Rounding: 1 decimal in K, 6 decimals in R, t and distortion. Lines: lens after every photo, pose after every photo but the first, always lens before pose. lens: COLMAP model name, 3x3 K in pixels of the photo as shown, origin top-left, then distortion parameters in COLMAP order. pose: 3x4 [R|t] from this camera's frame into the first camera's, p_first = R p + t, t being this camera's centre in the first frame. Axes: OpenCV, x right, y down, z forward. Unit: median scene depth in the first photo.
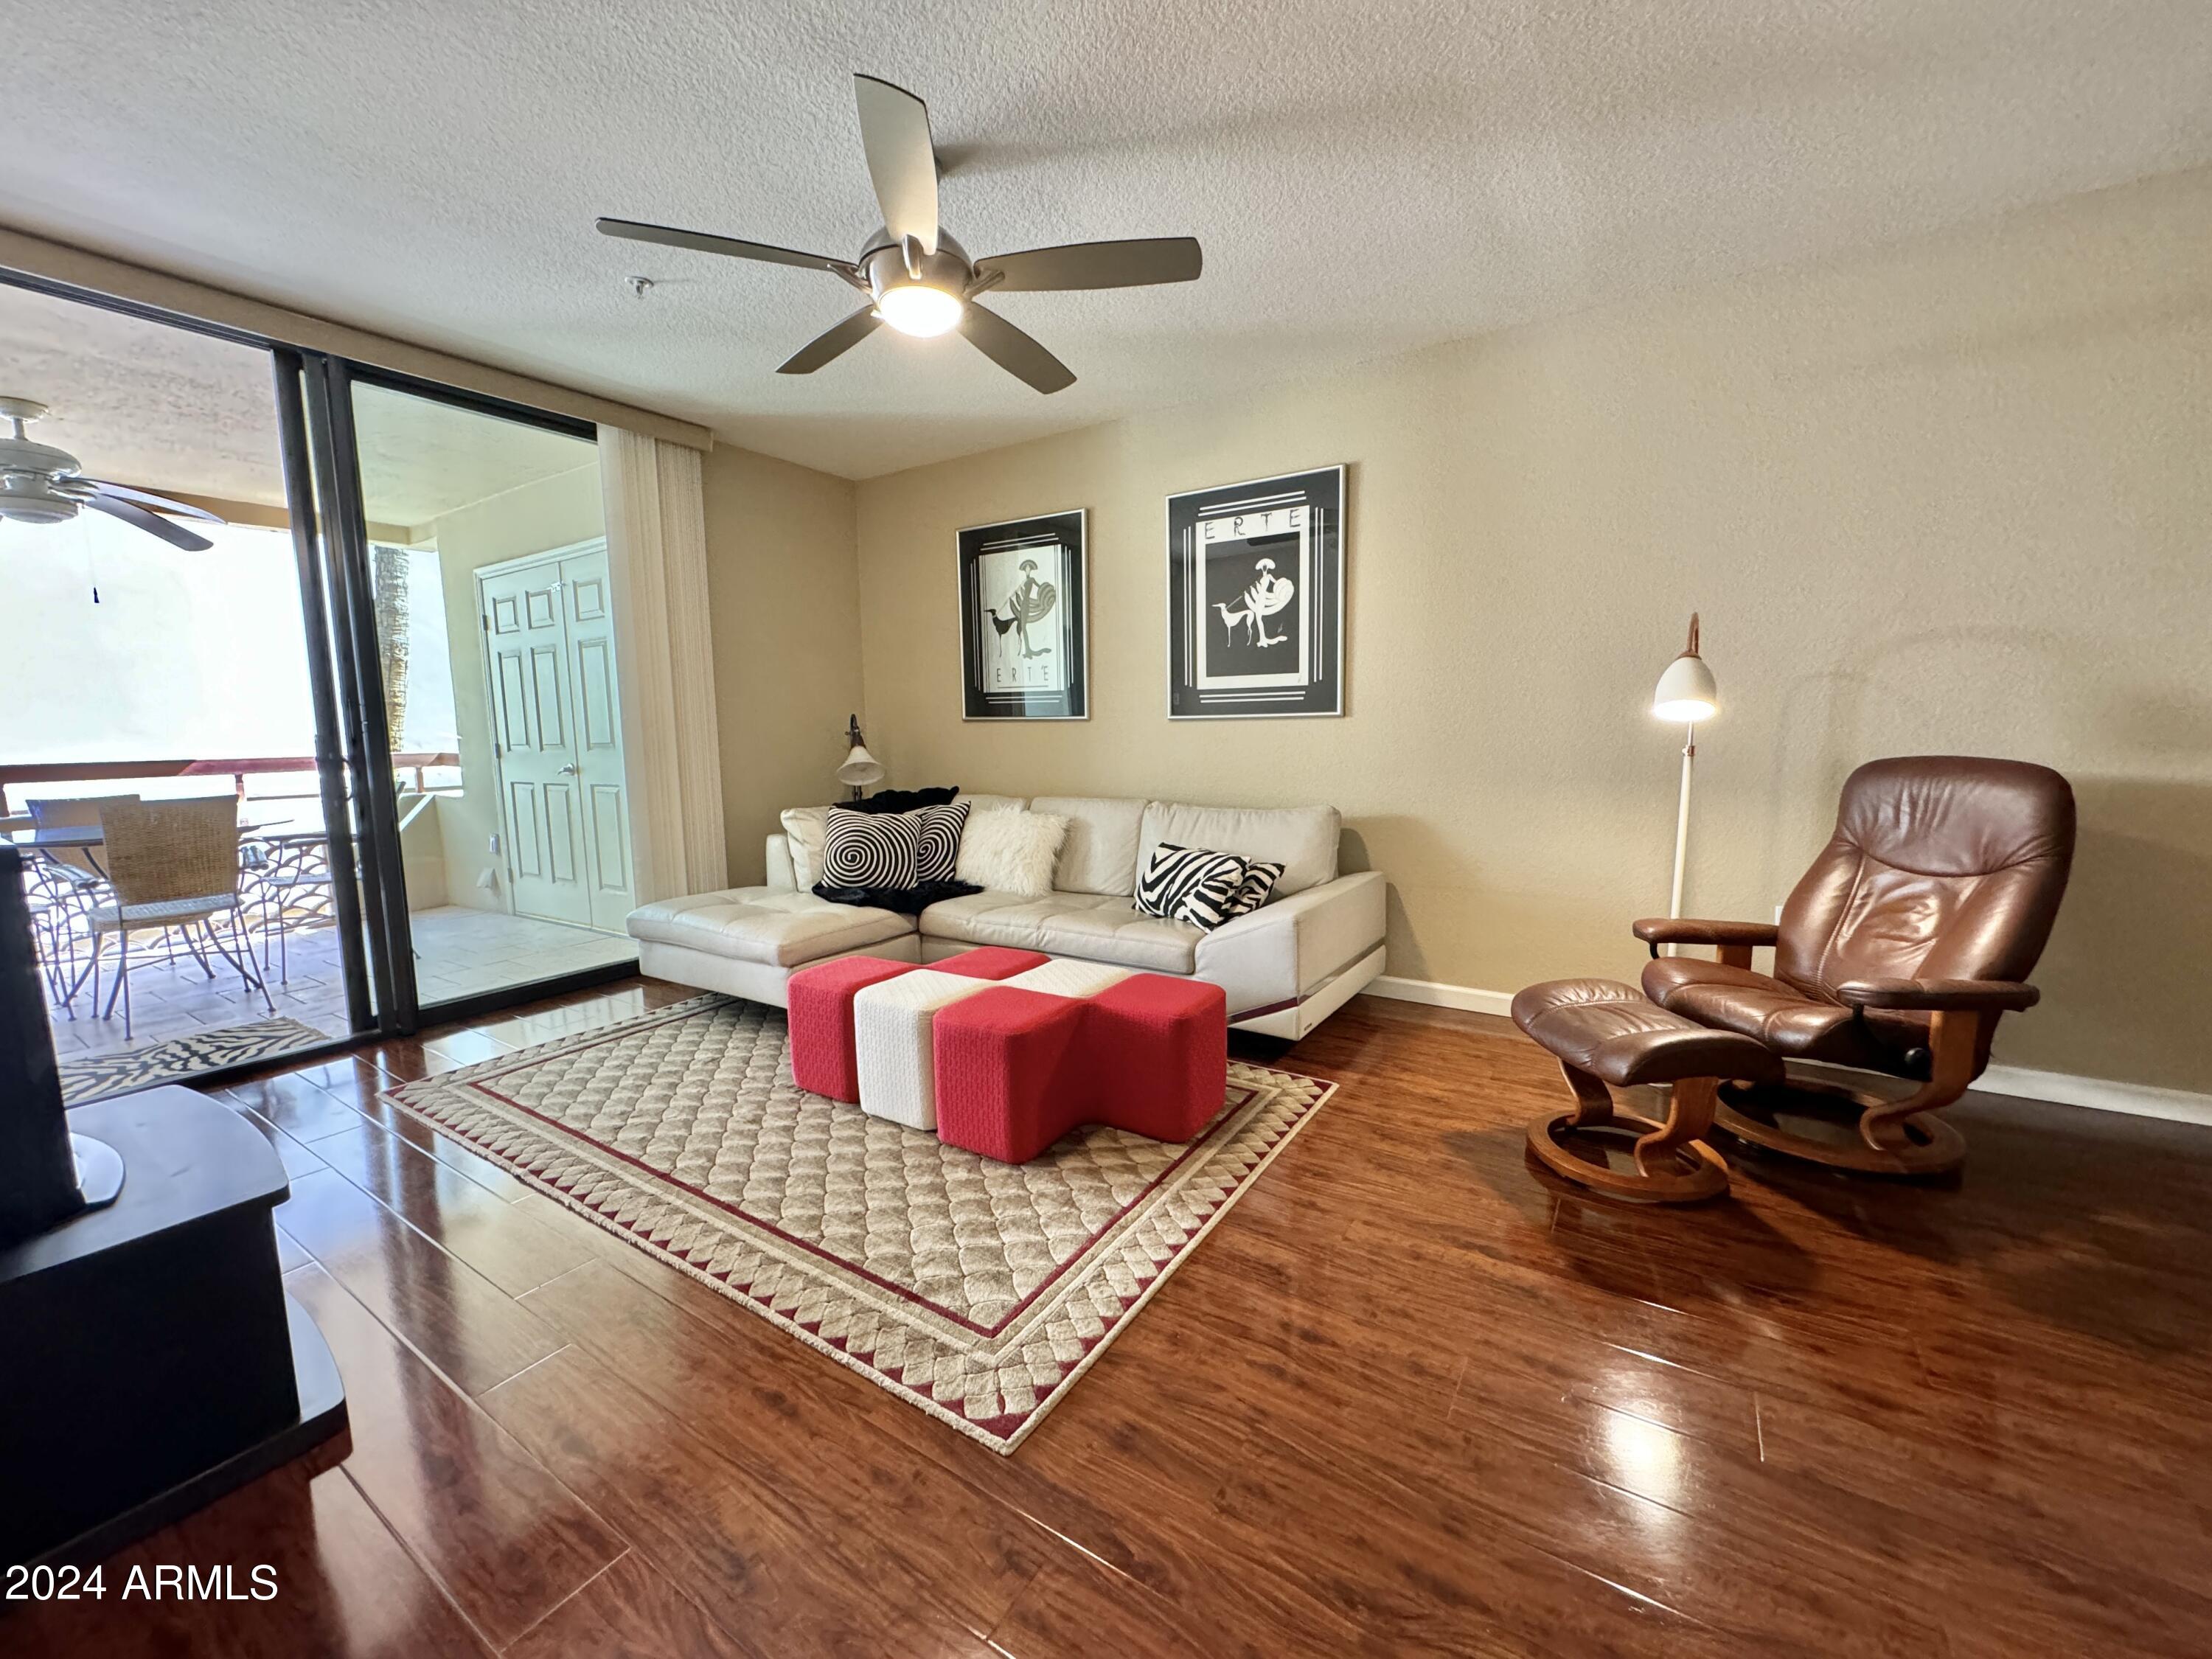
lens RADIAL K [[883.5, 0, 1104.1], [0, 883.5, 828.8], [0, 0, 1]] dist [-0.000577, 0.000487]
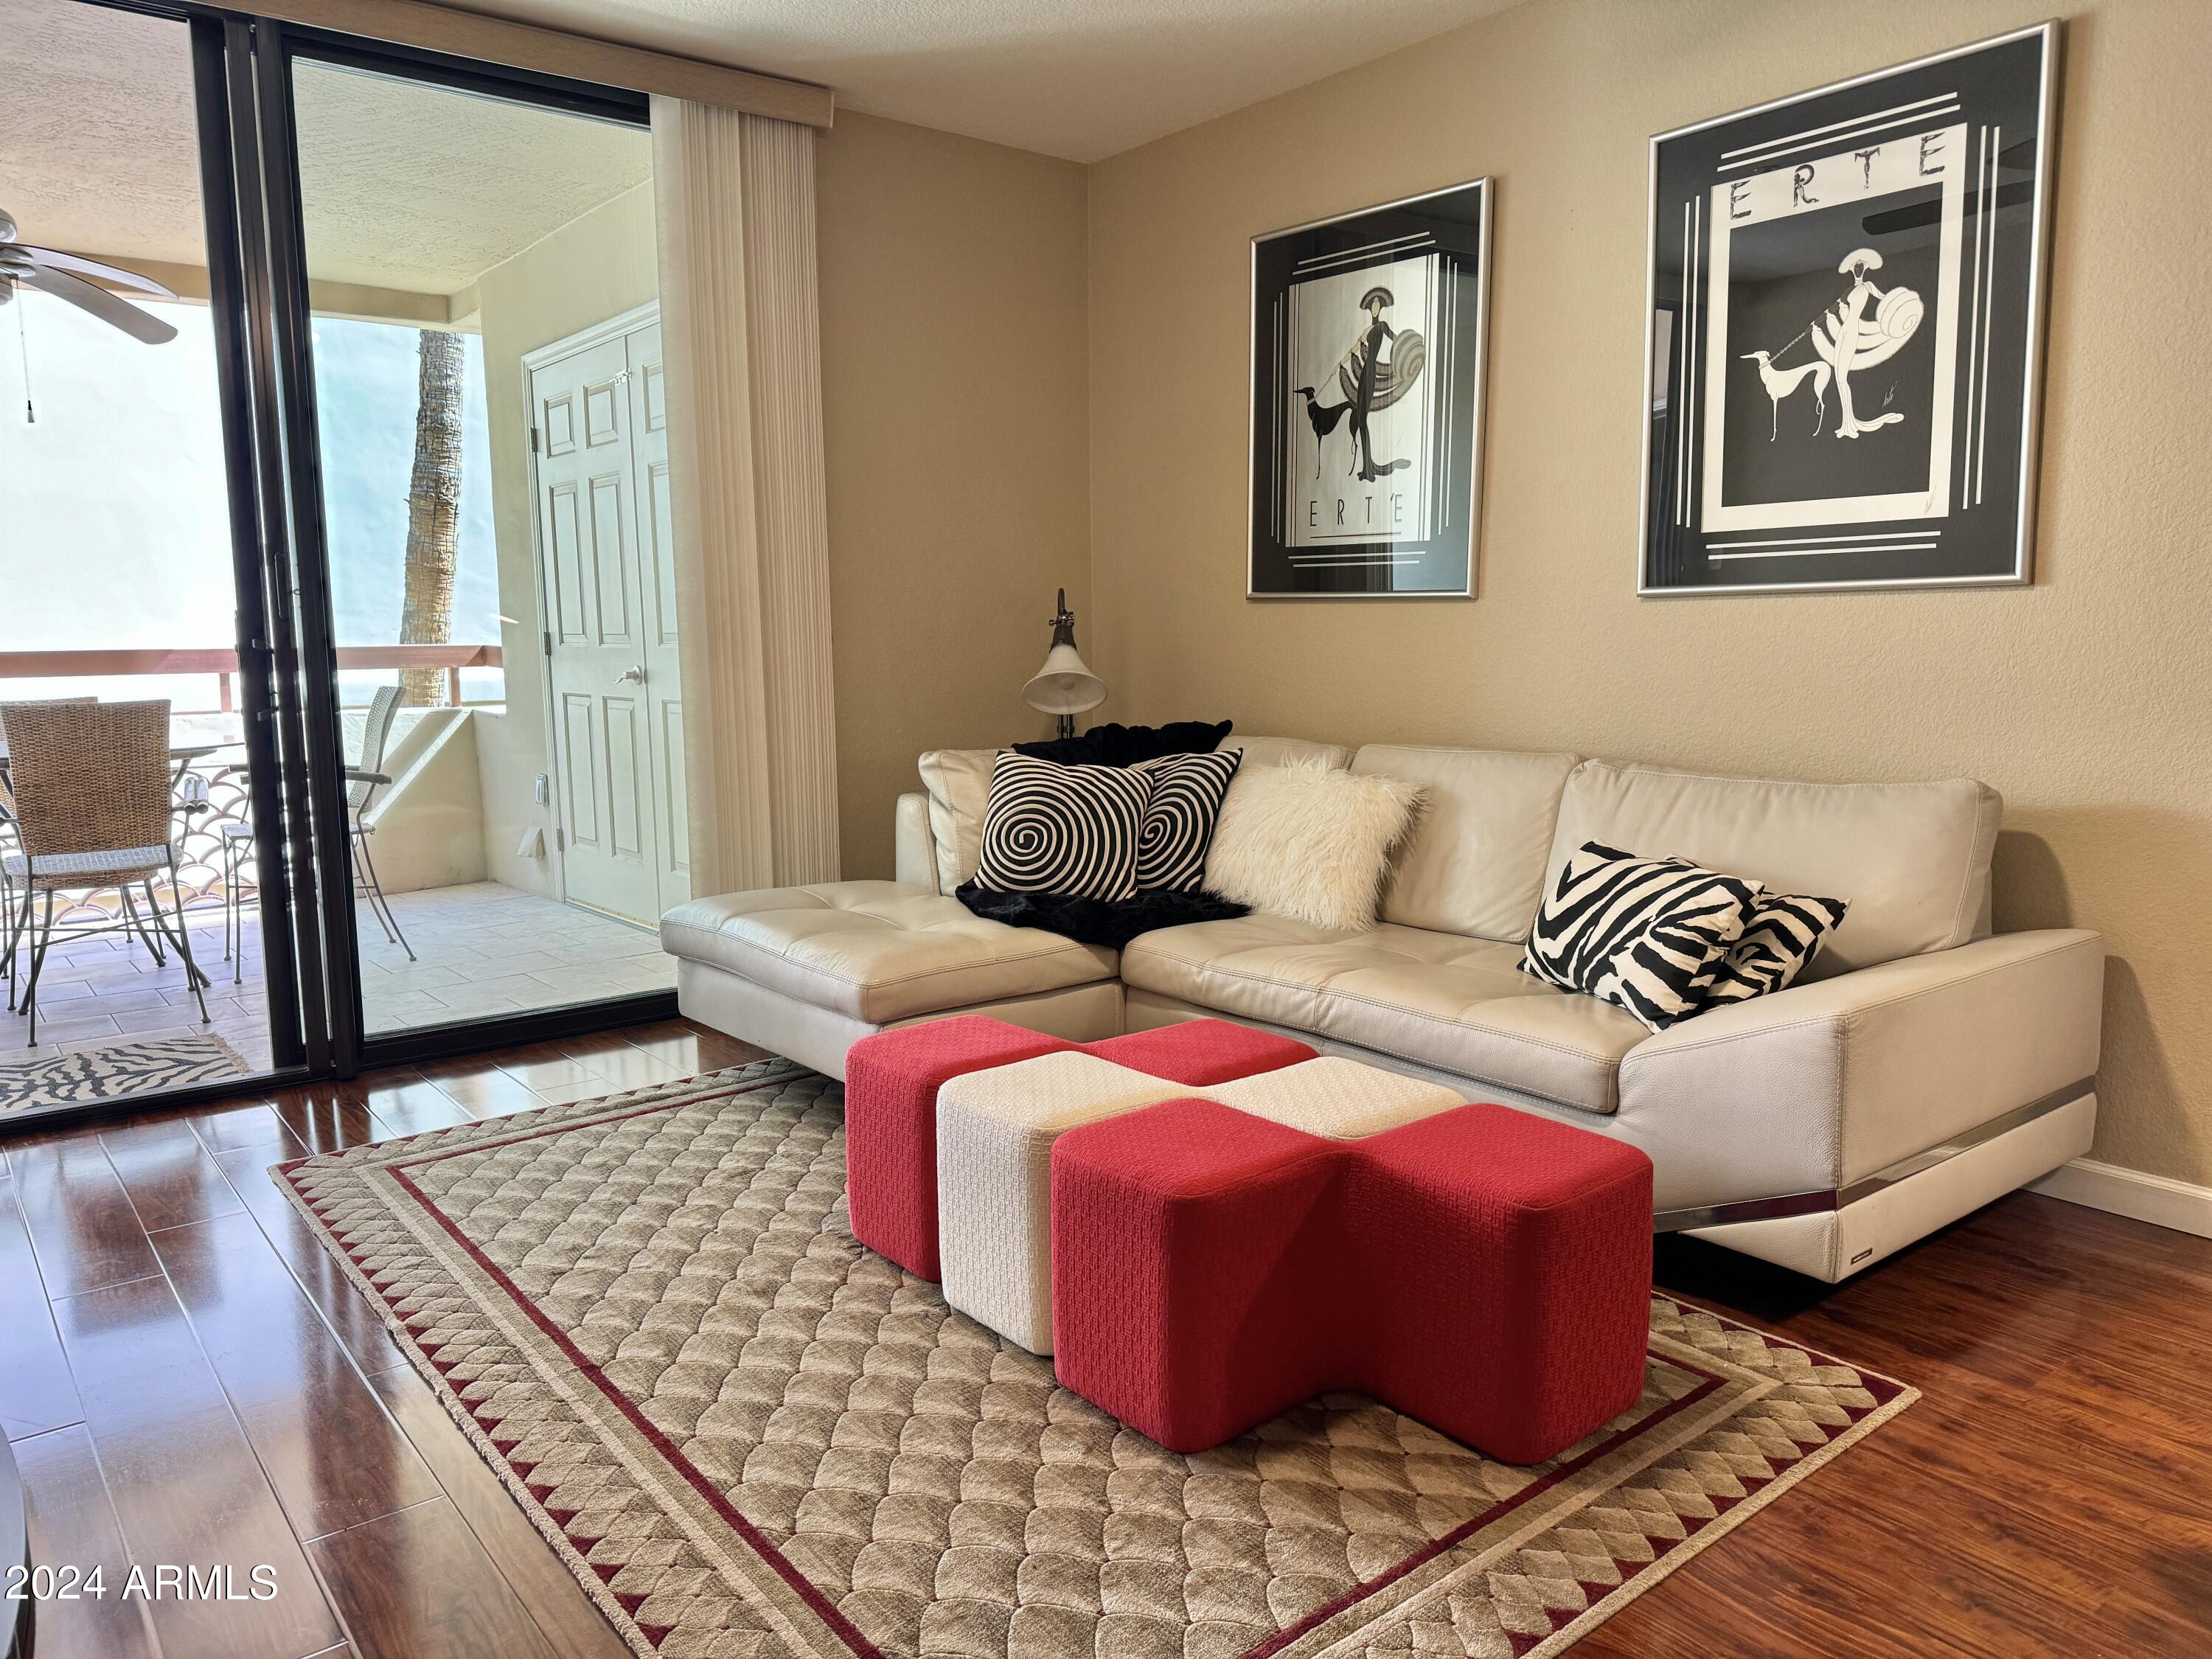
lens RADIAL K [[1546.9, 0, 1105.9], [0, 1546.9, 834.6], [0, 0, 1]] dist [0.107509, -0.192000]
pose [[0.949600, 0.050201, -0.309418, 0.085349], [-0.043153, 0.998630, 0.029587, -0.002748], [0.310480, -0.014744, 0.950466, 0.086971]]
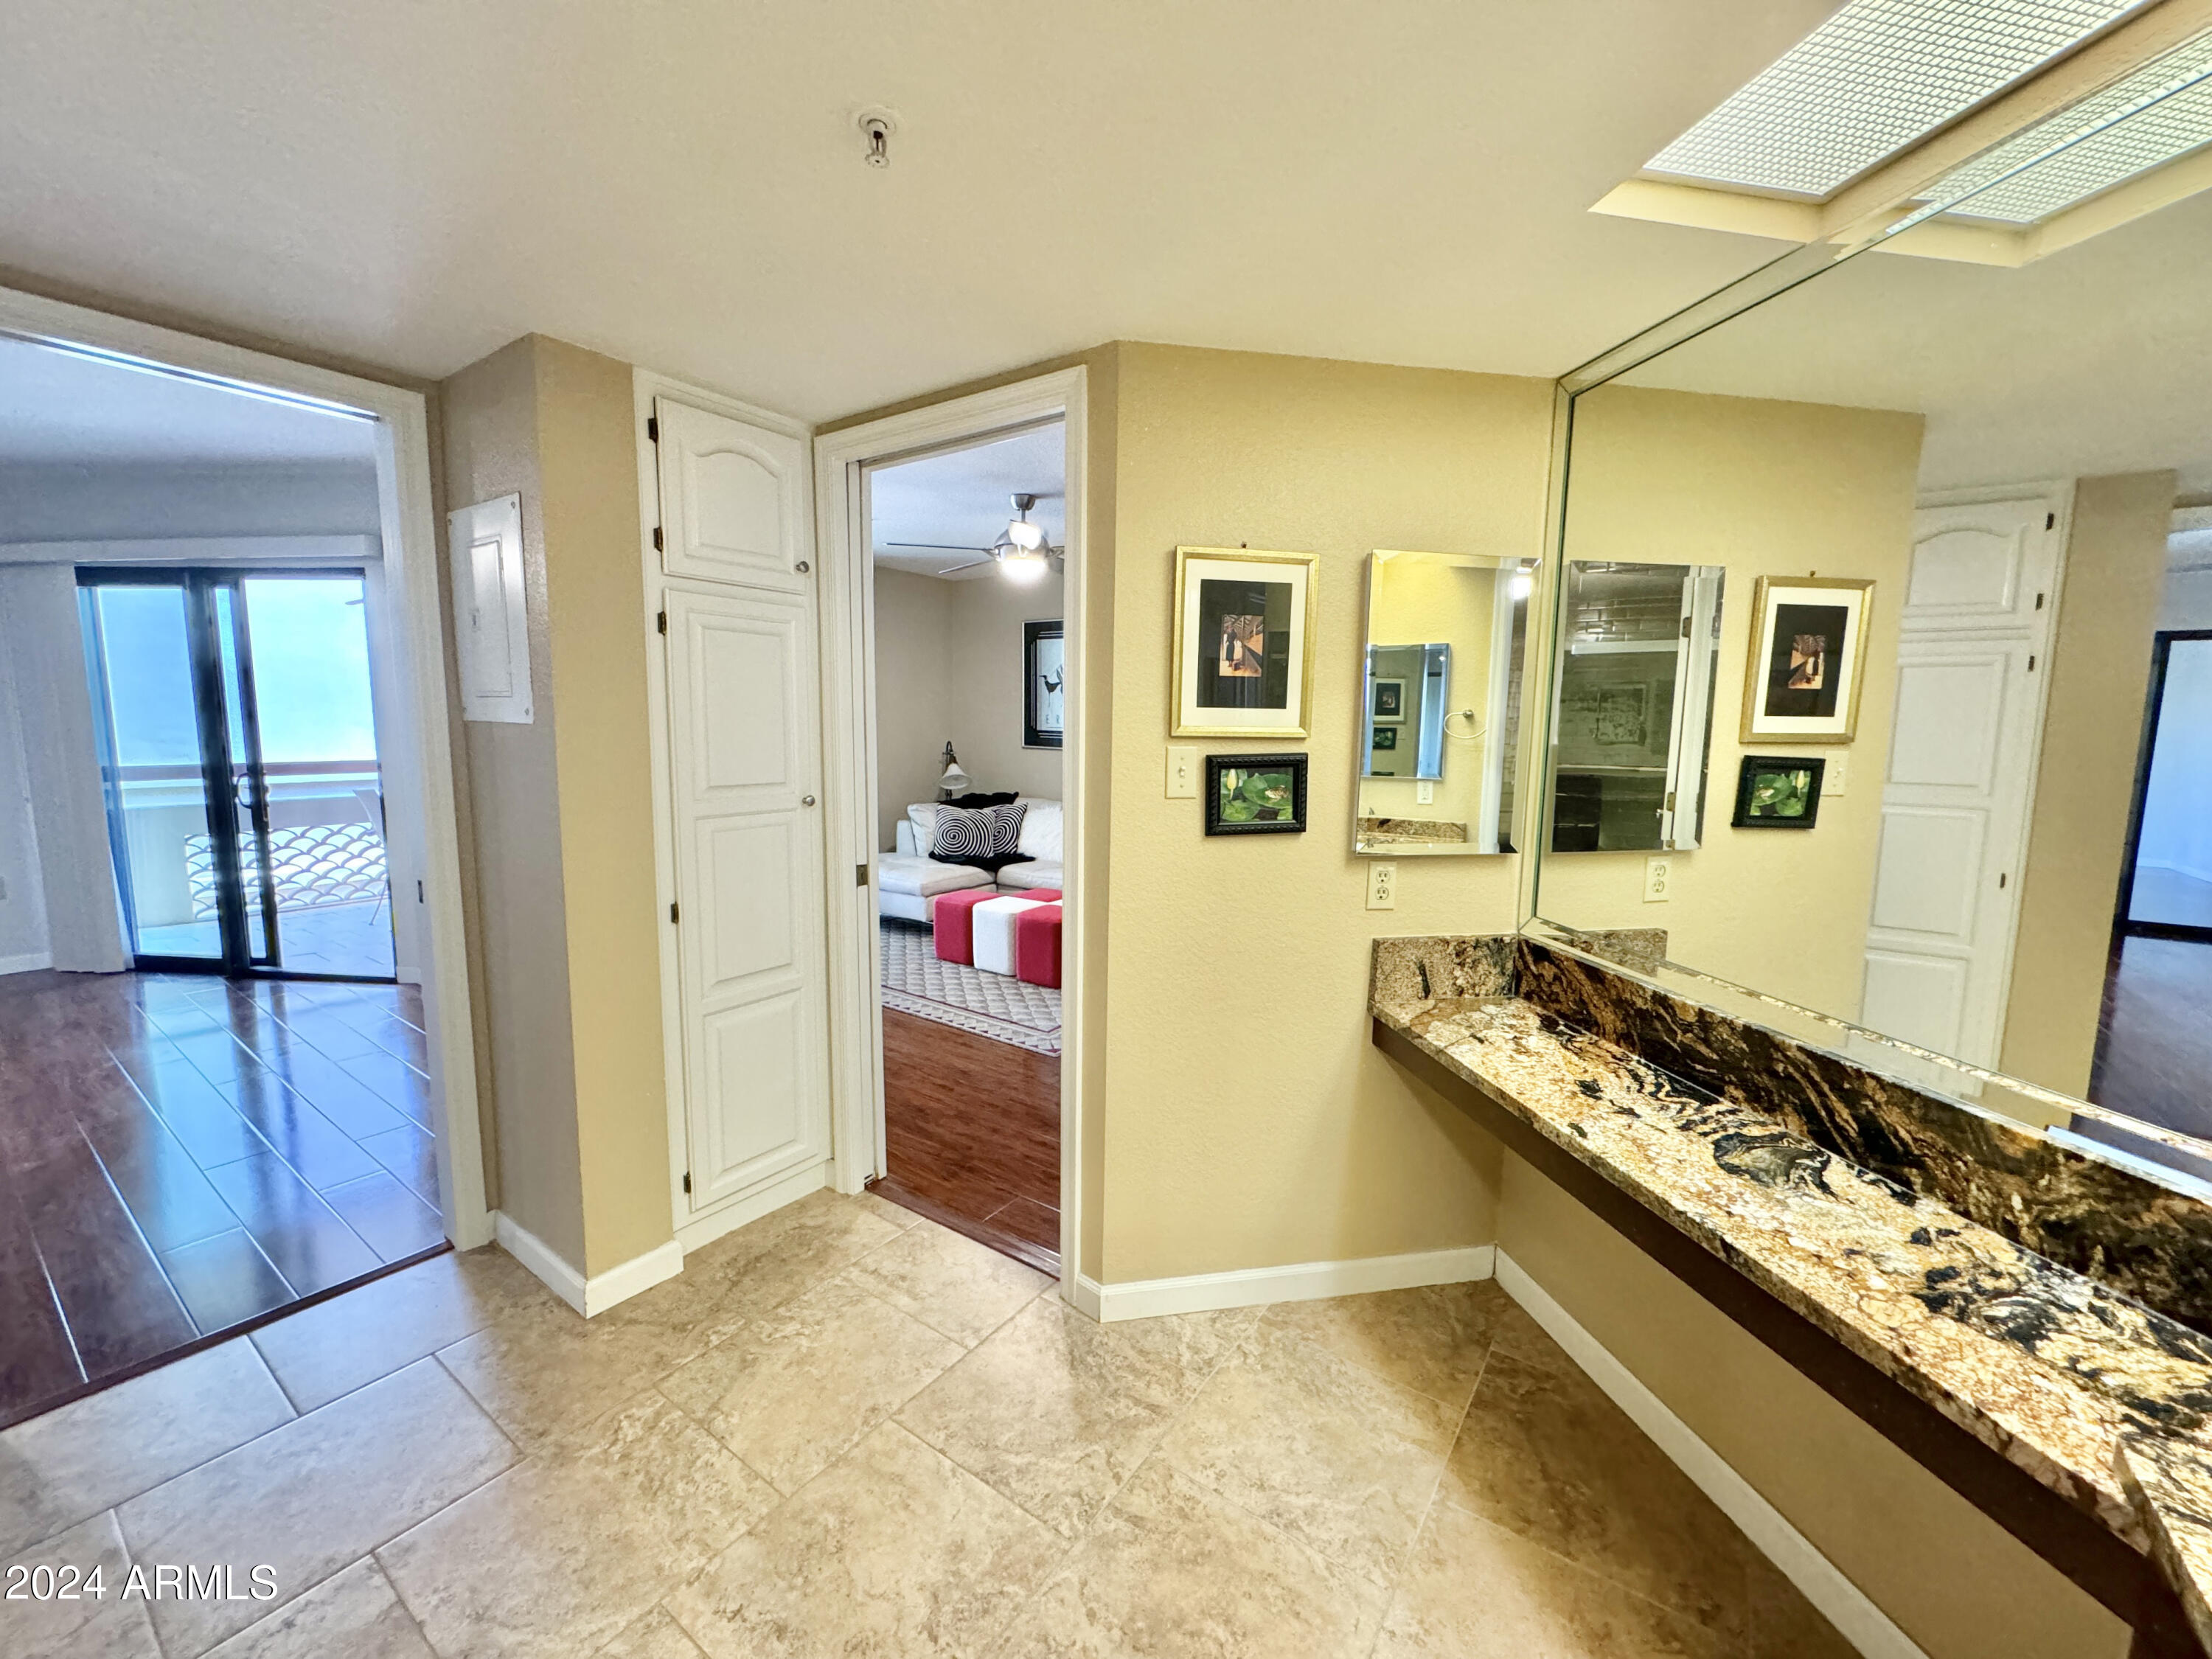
lens RADIAL K [[883.5, 0, 1104.1], [0, 883.5, 828.8], [0, 0, 1]] dist [-0.000577, 0.000487]
pose [[0.999022, 0.031476, -0.031041, 0.040591], [-0.031333, 0.999496, 0.005065, 0.003133], [0.031185, -0.004088, 0.999505, -0.689340]]
